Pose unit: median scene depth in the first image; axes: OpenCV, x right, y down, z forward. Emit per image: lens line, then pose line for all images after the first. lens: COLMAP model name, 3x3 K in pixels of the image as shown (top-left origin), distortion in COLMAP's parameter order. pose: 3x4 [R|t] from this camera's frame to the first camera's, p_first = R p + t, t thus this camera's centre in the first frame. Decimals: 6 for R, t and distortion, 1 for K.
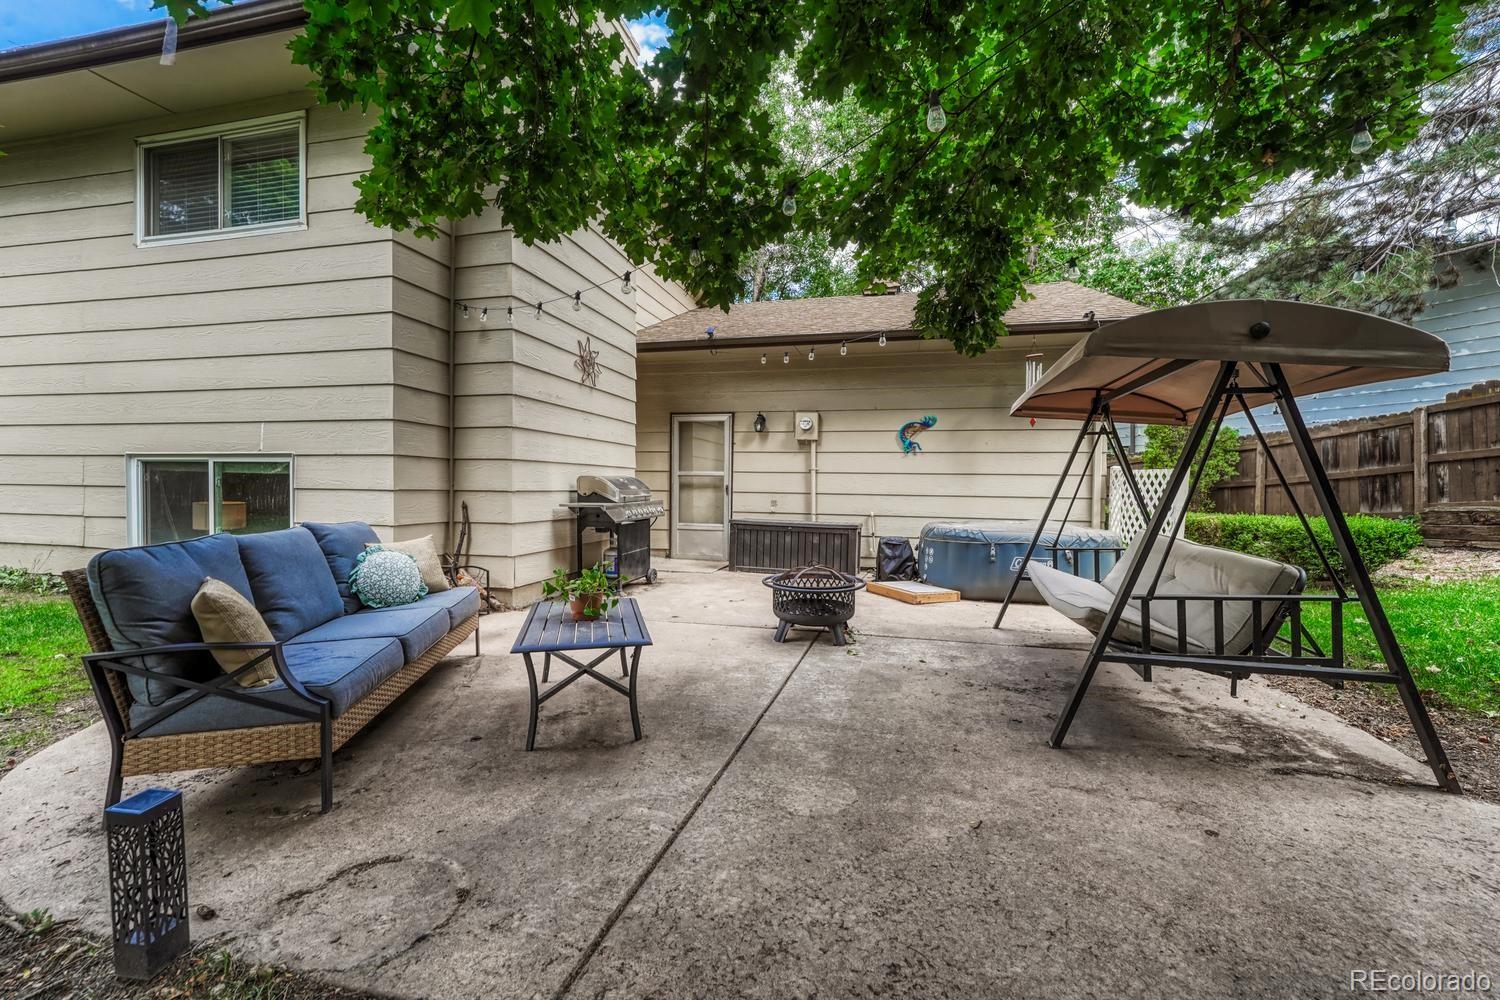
lens RADIAL K [[571.8, 0, 750.0], [0, 571.8, 500.0], [0, 0, 1]] dist [0.000128, -0.000022]
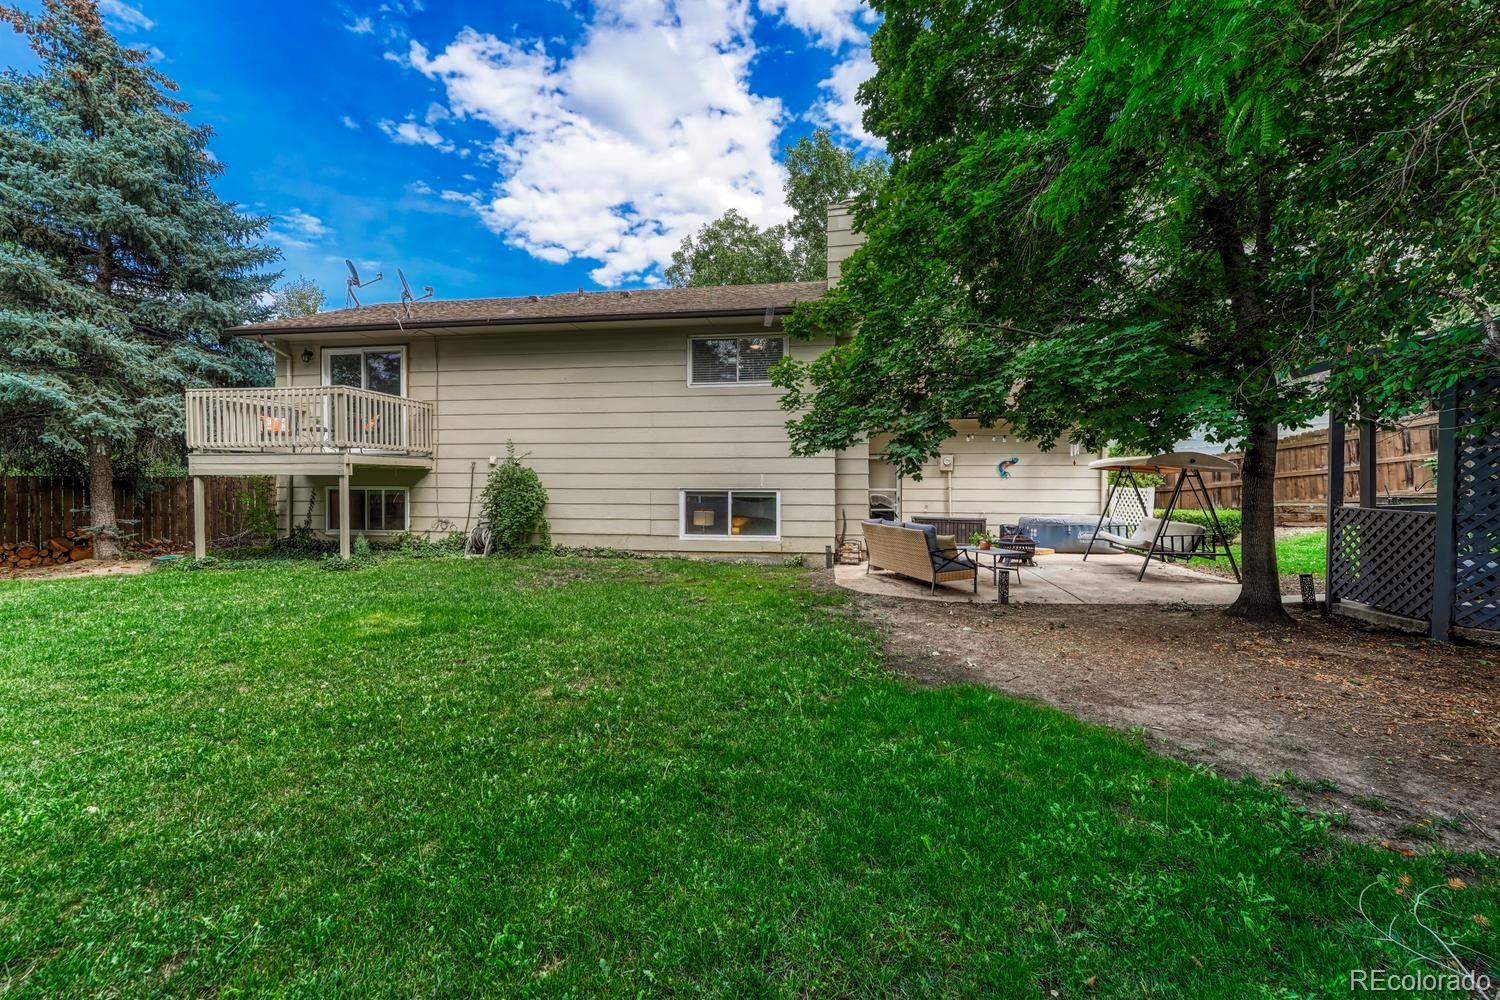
lens RADIAL K [[595.1, 0, 750.0], [0, 595.1, 500.0], [0, 0, 1]] dist [-0.001140, -0.000054]
pose [[0.992086, -0.012090, 0.124975, -0.811246], [0.011330, 0.999913, 0.006789, -0.037811], [-0.125046, -0.005320, 0.992137, -0.818239]]
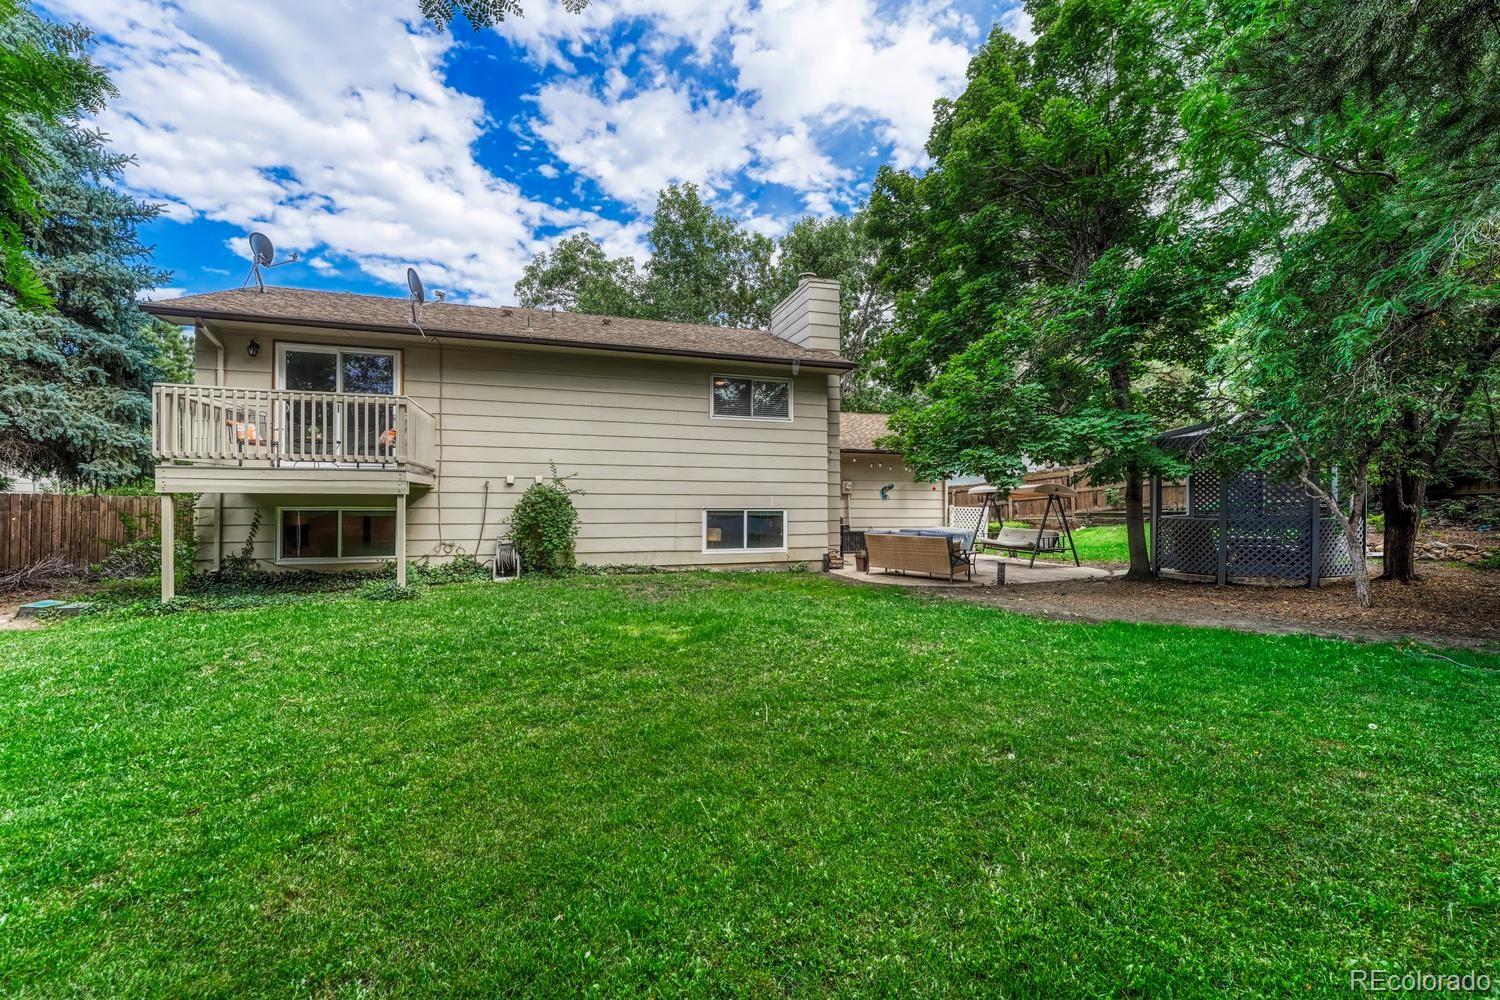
lens RADIAL K [[593.1, 0, 750.0], [0, 593.1, 500.0], [0, 0, 1]] dist [0.001220, 0.000035]
pose [[0.836349, -0.004401, 0.548180, -1.630817], [0.018445, 0.999628, -0.020116, -0.045809], [-0.547888, 0.026935, 0.836118, -0.774887]]
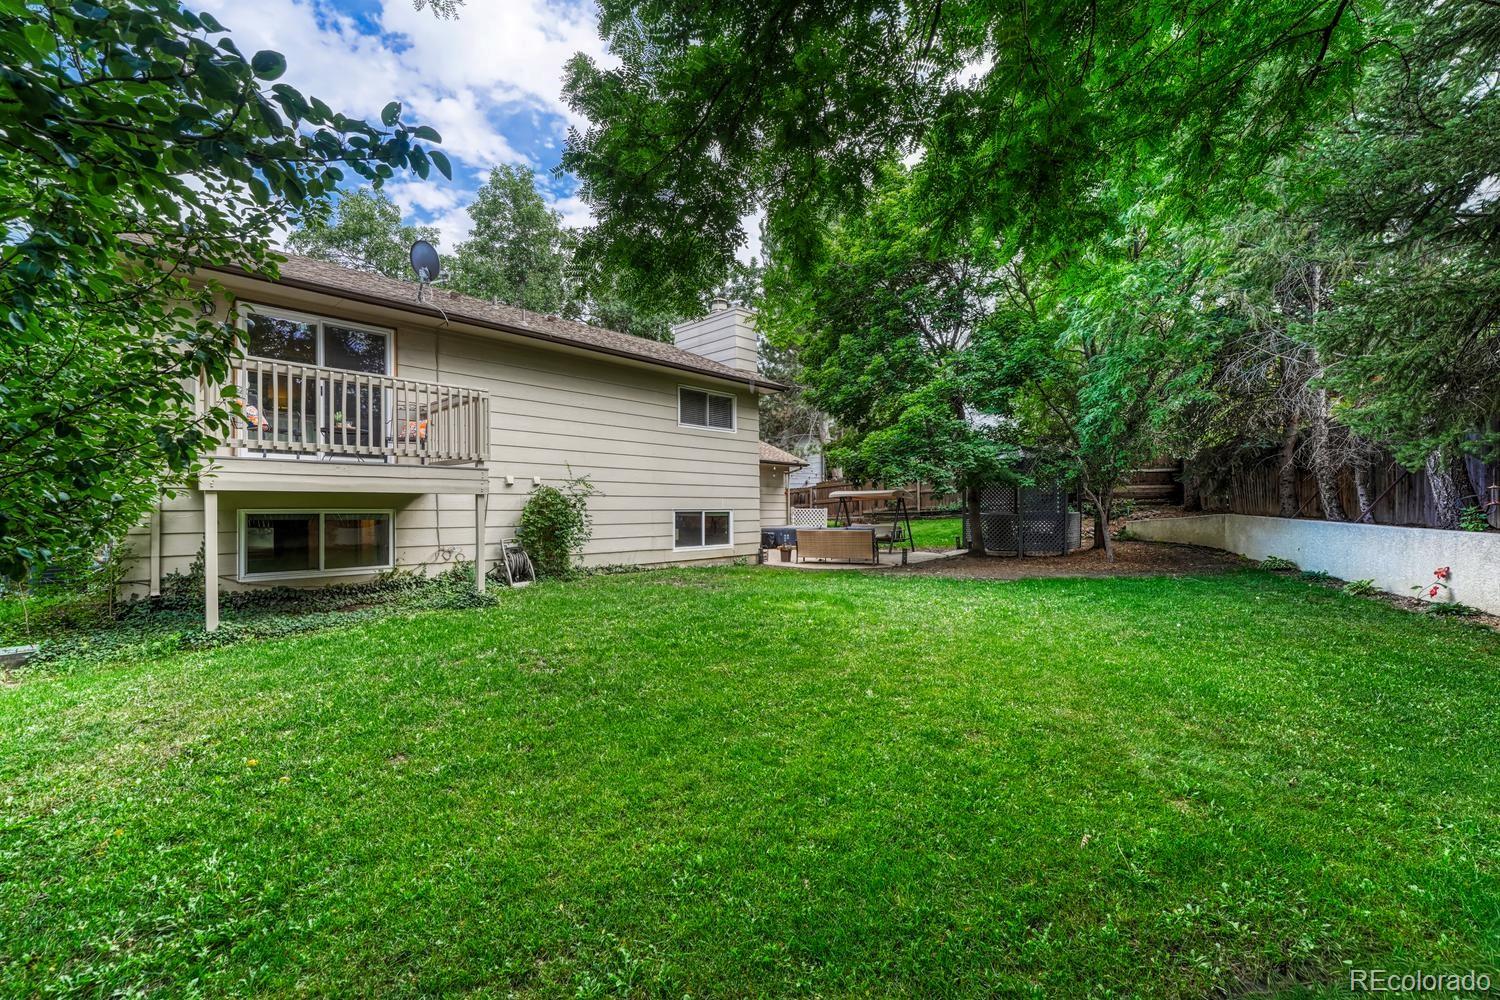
lens RADIAL K [[593.1, 0, 750.0], [0, 593.1, 500.0], [0, 0, 1]] dist [0.001220, 0.000035]
pose [[0.477636, 0.000514, 0.878558, -2.313461], [0.024351, 0.999608, -0.013824, -0.057021], [-0.878220, 0.027997, 0.477436, -0.352211]]
